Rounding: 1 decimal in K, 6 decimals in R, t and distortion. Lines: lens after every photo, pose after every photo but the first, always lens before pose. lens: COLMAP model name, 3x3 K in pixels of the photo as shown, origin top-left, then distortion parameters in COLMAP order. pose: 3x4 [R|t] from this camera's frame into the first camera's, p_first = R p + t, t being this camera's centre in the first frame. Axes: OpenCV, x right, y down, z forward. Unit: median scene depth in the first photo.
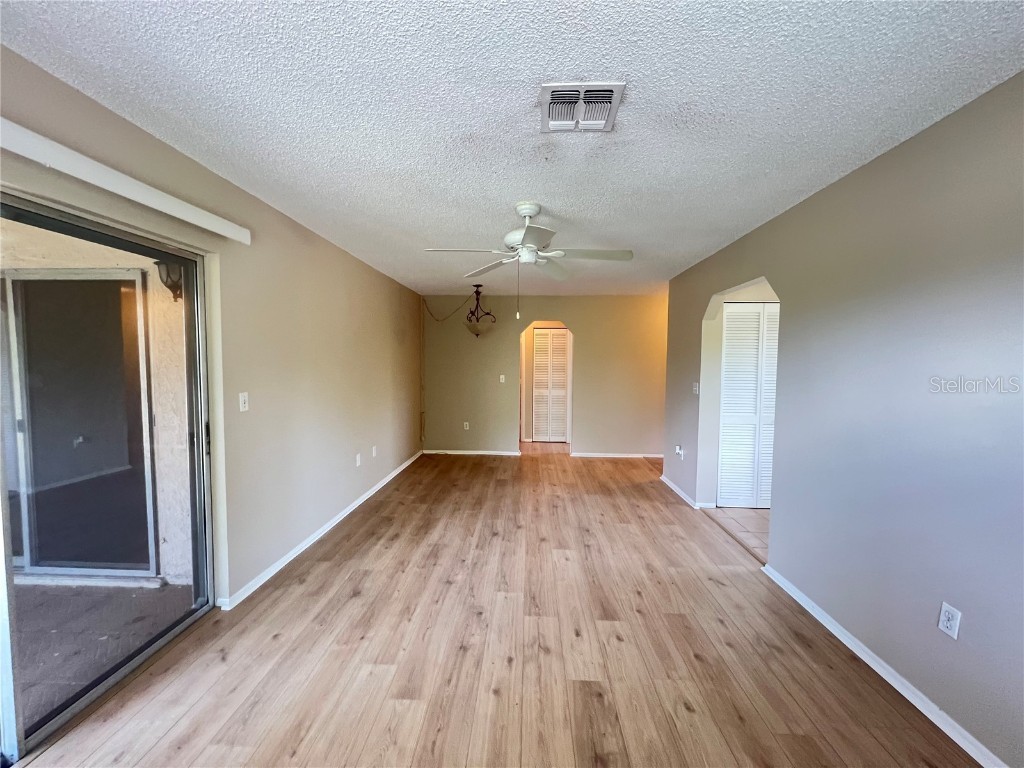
lens RADIAL K [[408.6, 0, 513.7], [0, 408.6, 383.9], [0, 0, 1]] dist [0.002508, 0.000159]
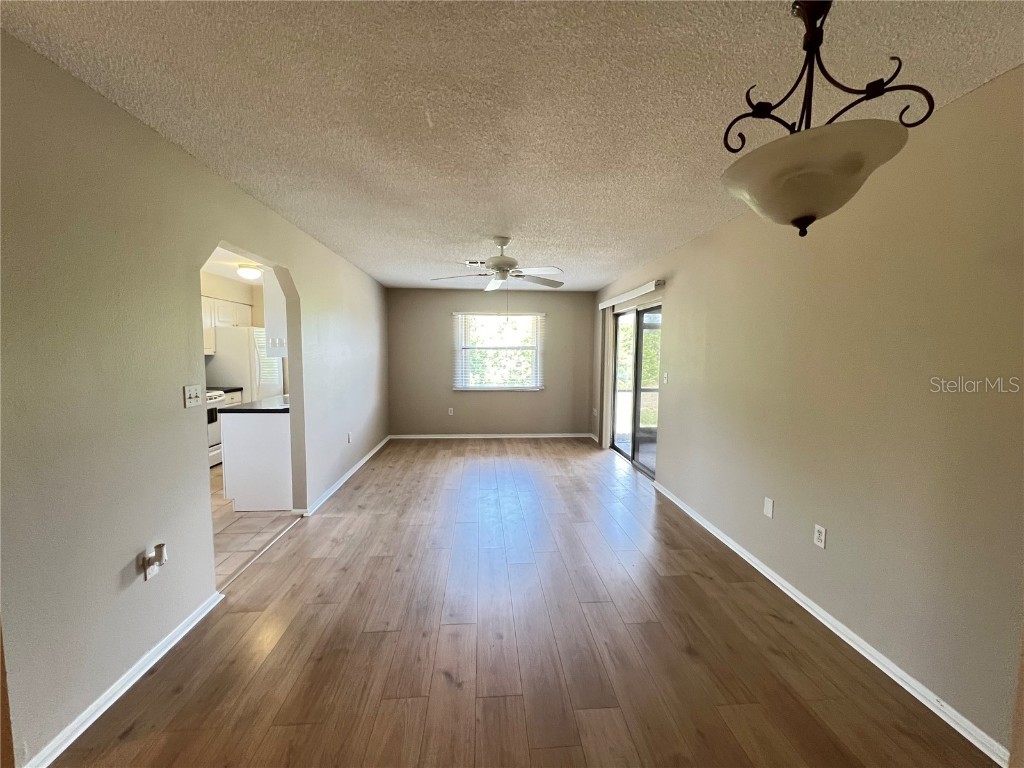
lens RADIAL K [[408.6, 0, 513.7], [0, 408.6, 383.9], [0, 0, 1]] dist [0.002508, 0.000159]
pose [[-0.993026, -0.008077, -0.117619, 0.110298], [-0.023914, 0.990712, 0.133860, -0.094015], [0.115446, 0.135739, -0.983996, 1.727492]]
